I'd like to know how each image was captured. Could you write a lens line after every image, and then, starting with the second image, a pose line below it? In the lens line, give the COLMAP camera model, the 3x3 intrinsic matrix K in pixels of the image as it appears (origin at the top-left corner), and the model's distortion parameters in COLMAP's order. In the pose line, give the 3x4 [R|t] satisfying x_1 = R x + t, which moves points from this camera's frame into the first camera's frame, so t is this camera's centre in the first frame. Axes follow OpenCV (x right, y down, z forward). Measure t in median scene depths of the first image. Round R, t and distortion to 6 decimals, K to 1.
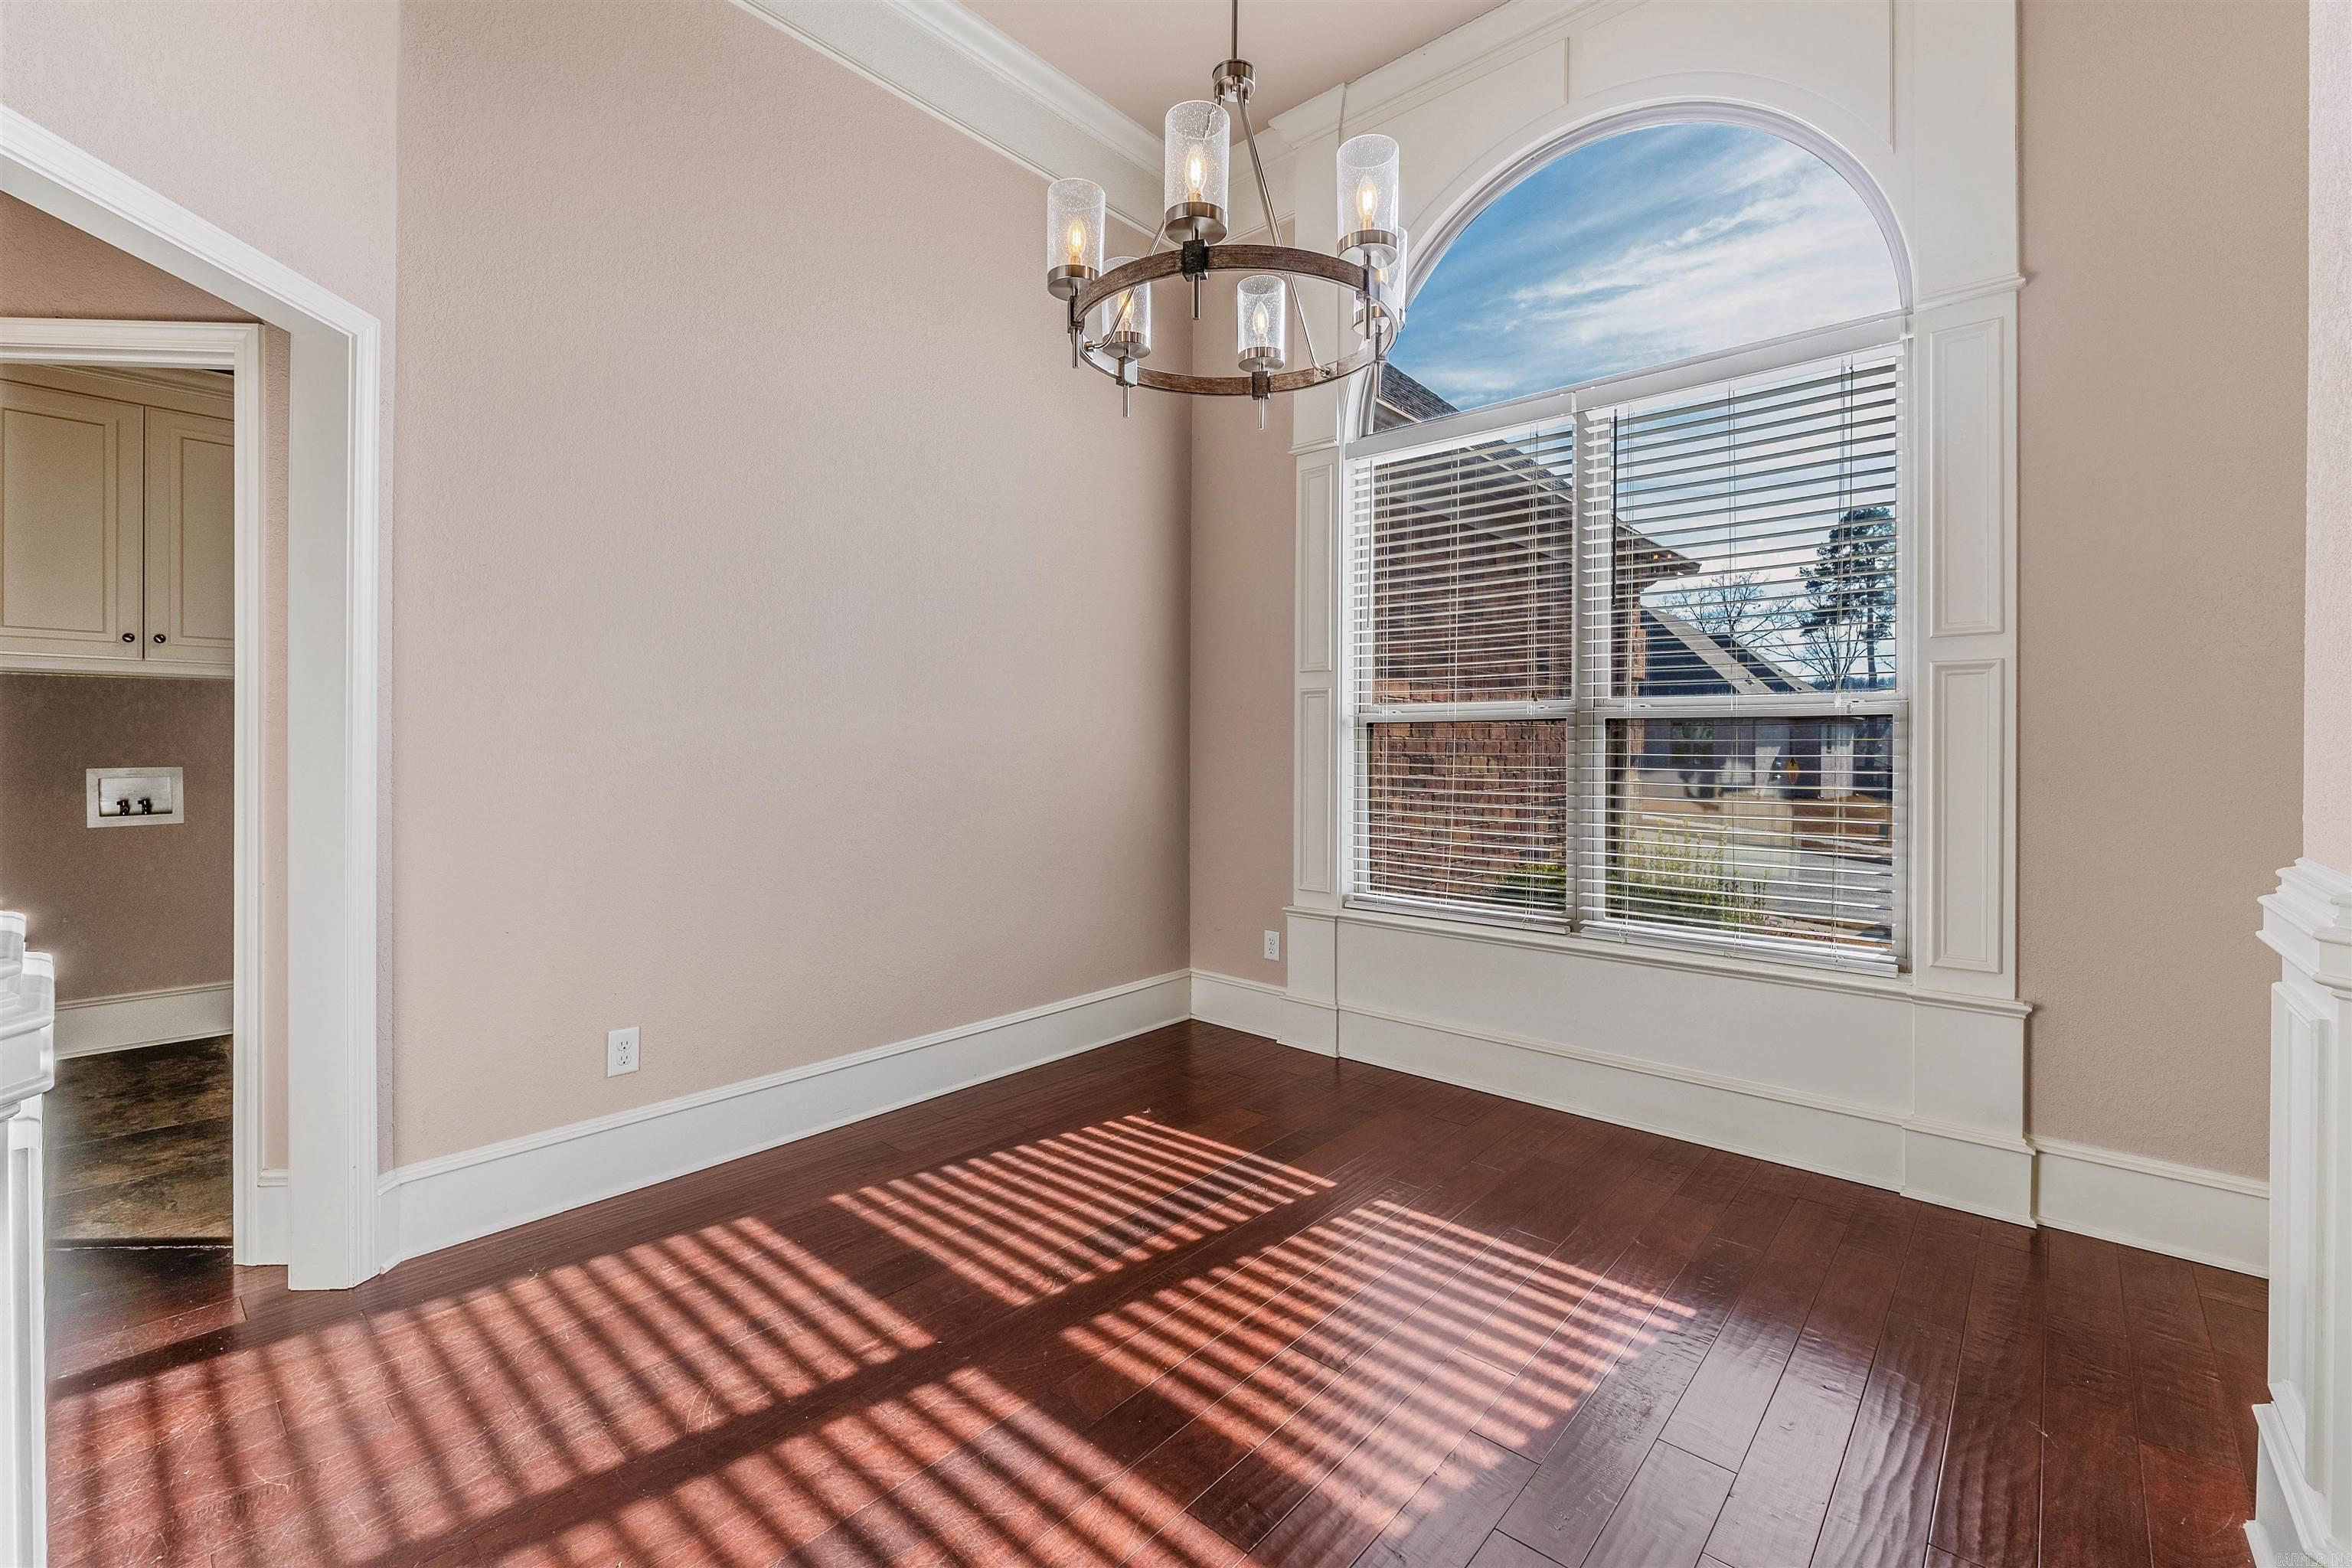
lens RADIAL K [[989.9, 0, 1186.6], [0, 989.9, 760.6], [0, 0, 1]] dist [-0.001883, -0.000340]
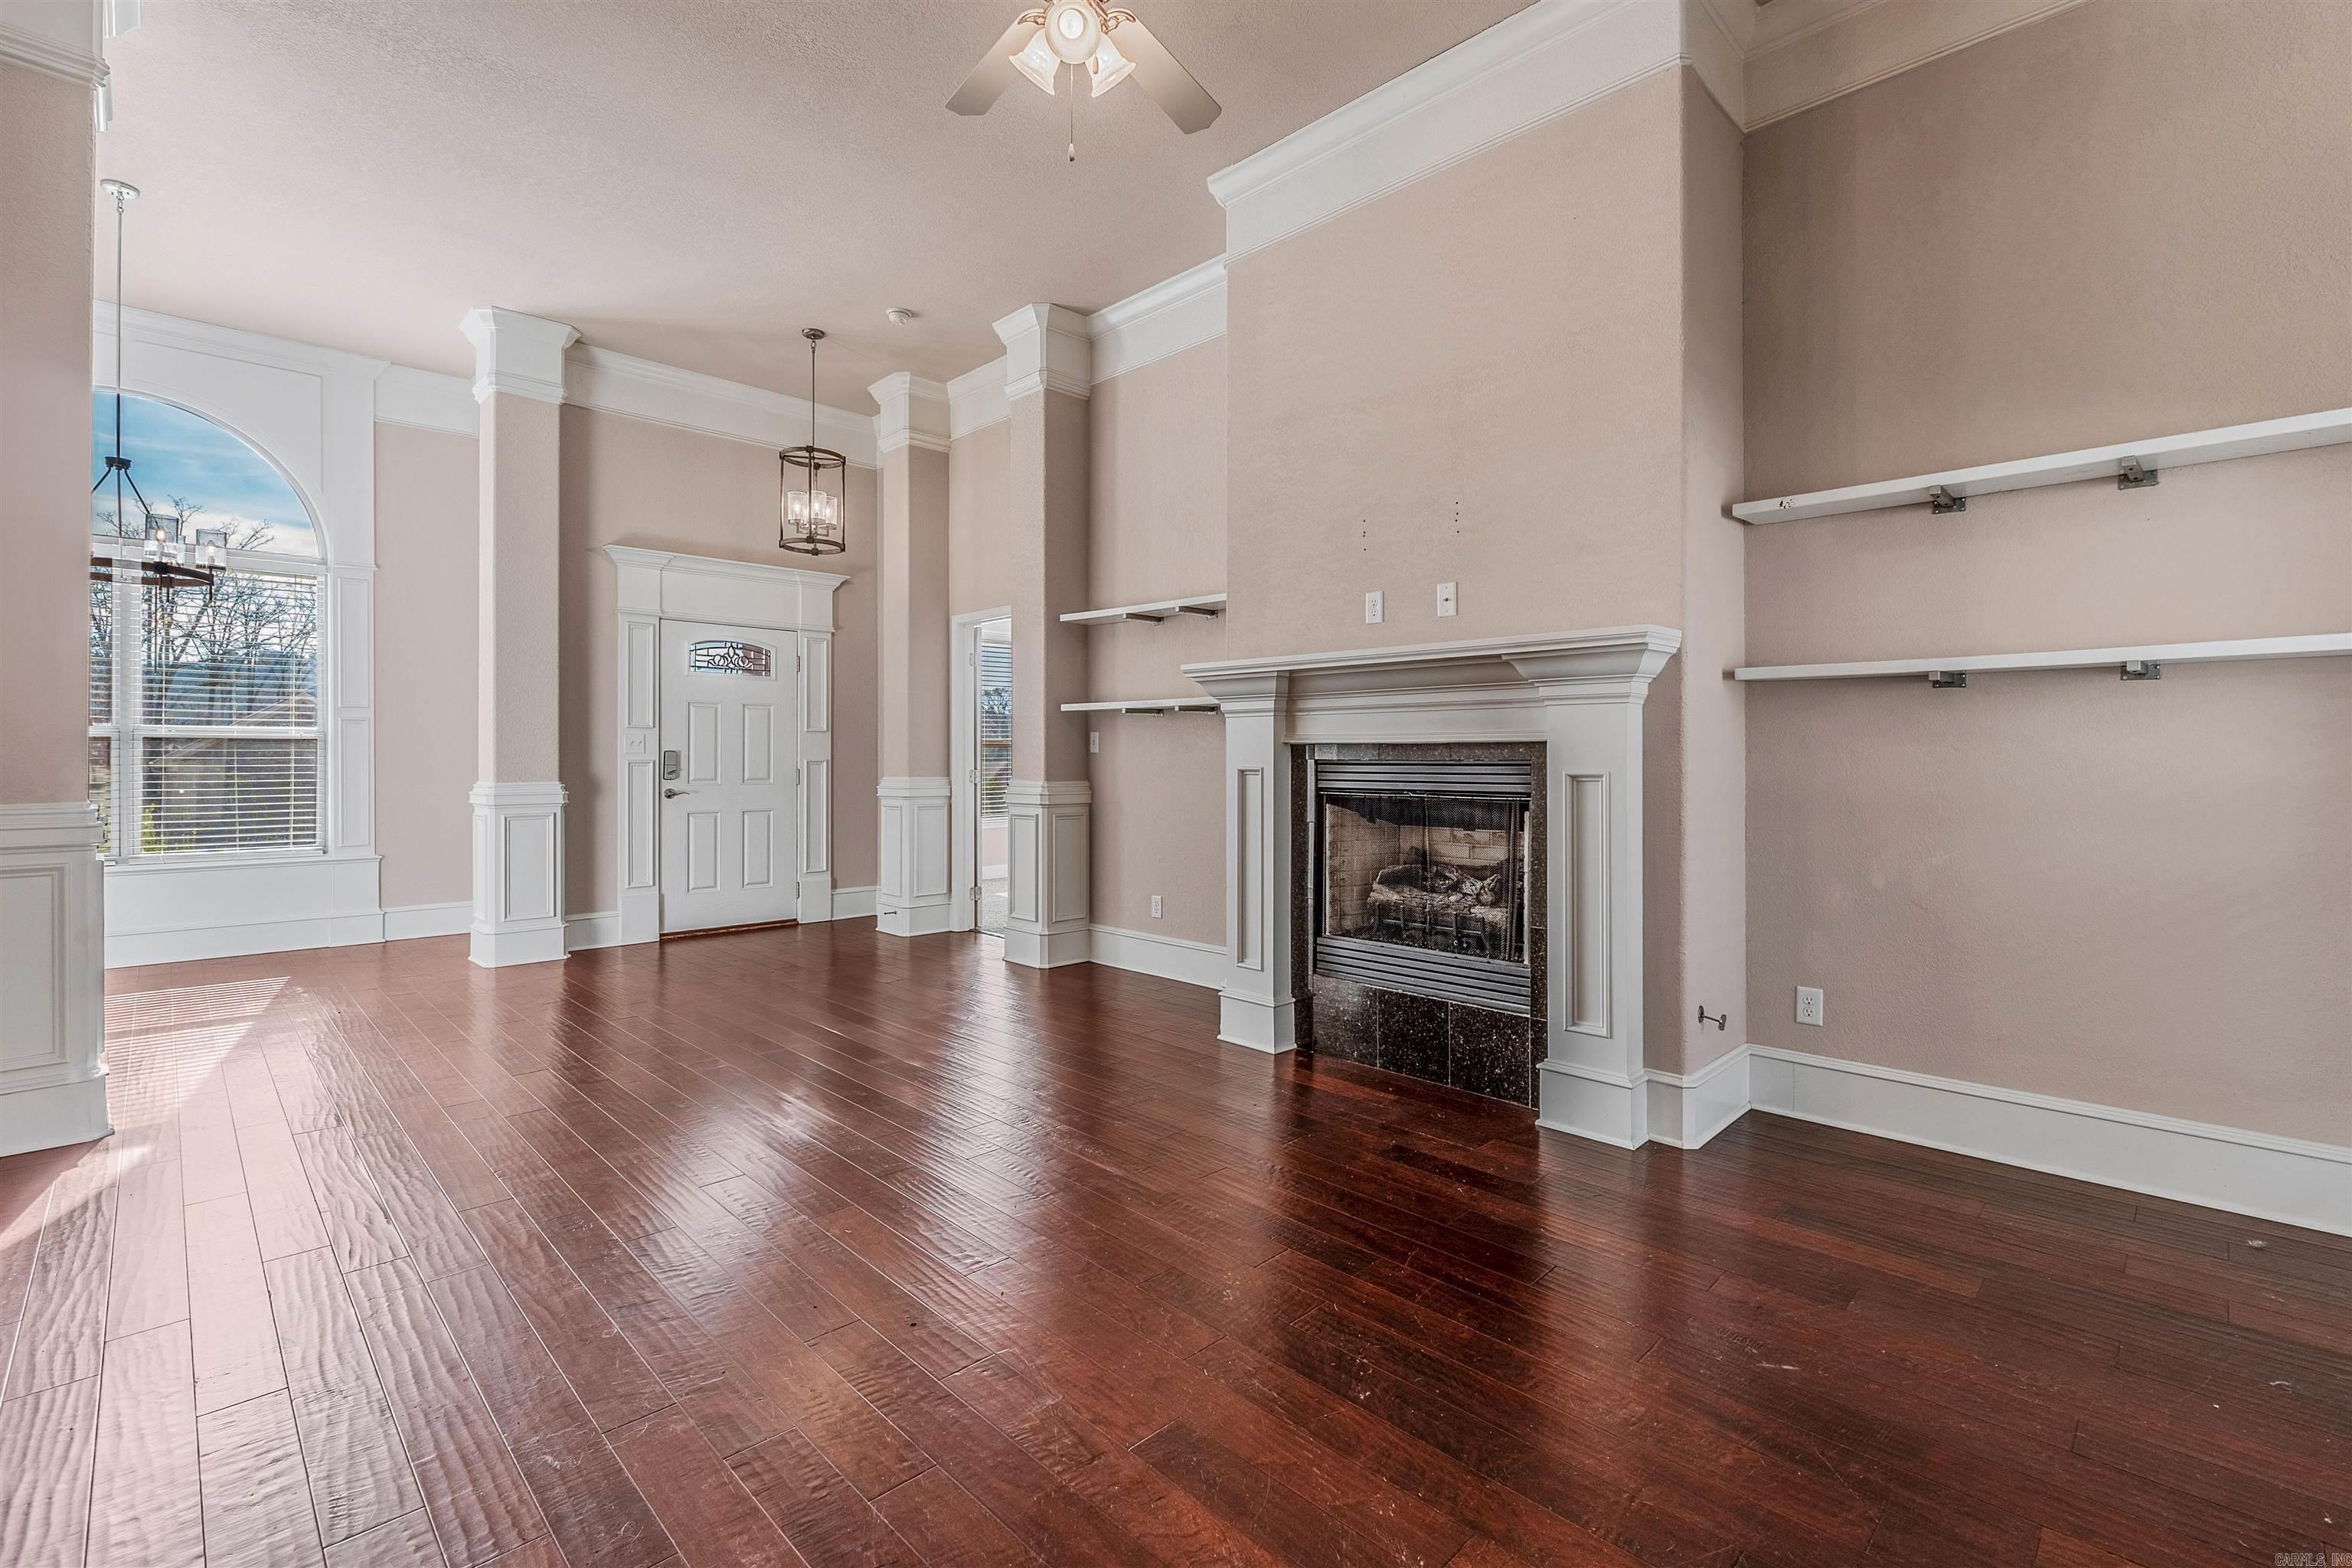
lens RADIAL K [[1027.4, 0, 1186.3], [0, 1027.4, 752.4], [0, 0, 1]] dist [-0.001255, -0.000568]
pose [[0.067602, 0.003514, 0.997706, -1.612582], [0.013107, 0.999904, -0.004410, 0.020908], [-0.997626, 0.013375, 0.067549, -1.225080]]
